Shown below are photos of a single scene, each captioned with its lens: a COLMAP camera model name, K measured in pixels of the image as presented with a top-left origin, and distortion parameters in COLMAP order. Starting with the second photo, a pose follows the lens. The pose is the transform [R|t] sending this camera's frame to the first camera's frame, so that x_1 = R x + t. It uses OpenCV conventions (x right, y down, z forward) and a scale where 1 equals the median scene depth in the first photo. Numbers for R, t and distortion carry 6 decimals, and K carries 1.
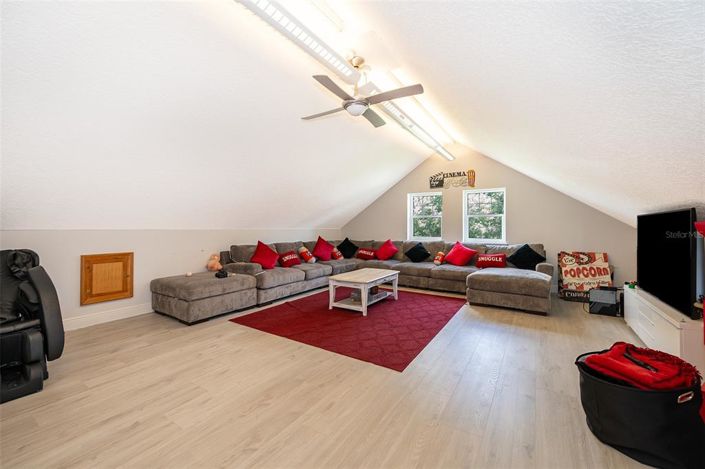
lens RADIAL K [[287.2, 0, 356.9], [0, 287.2, 229.6], [0, 0, 1]] dist [0.003382, -0.000153]
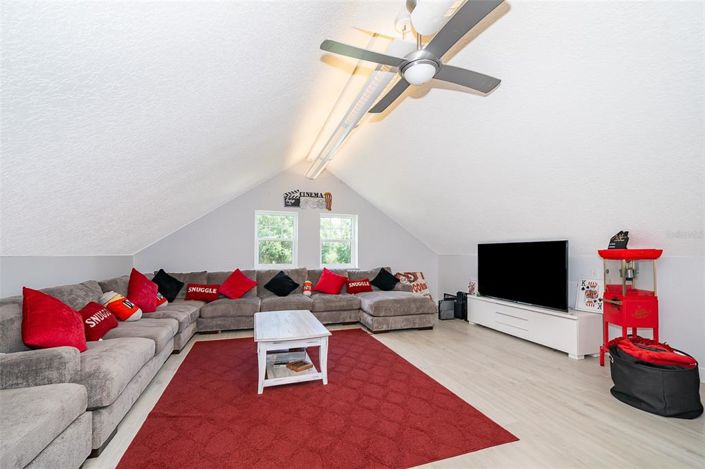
lens RADIAL K [[287.2, 0, 346.6], [0, 287.2, 249.8], [0, 0, 1]] dist [0.003382, -0.000153]
pose [[0.643444, 0.007478, 0.765456, -0.311443], [0.005680, 0.999878, -0.014543, -0.002822], [-0.765472, 0.013706, 0.643324, 0.358731]]
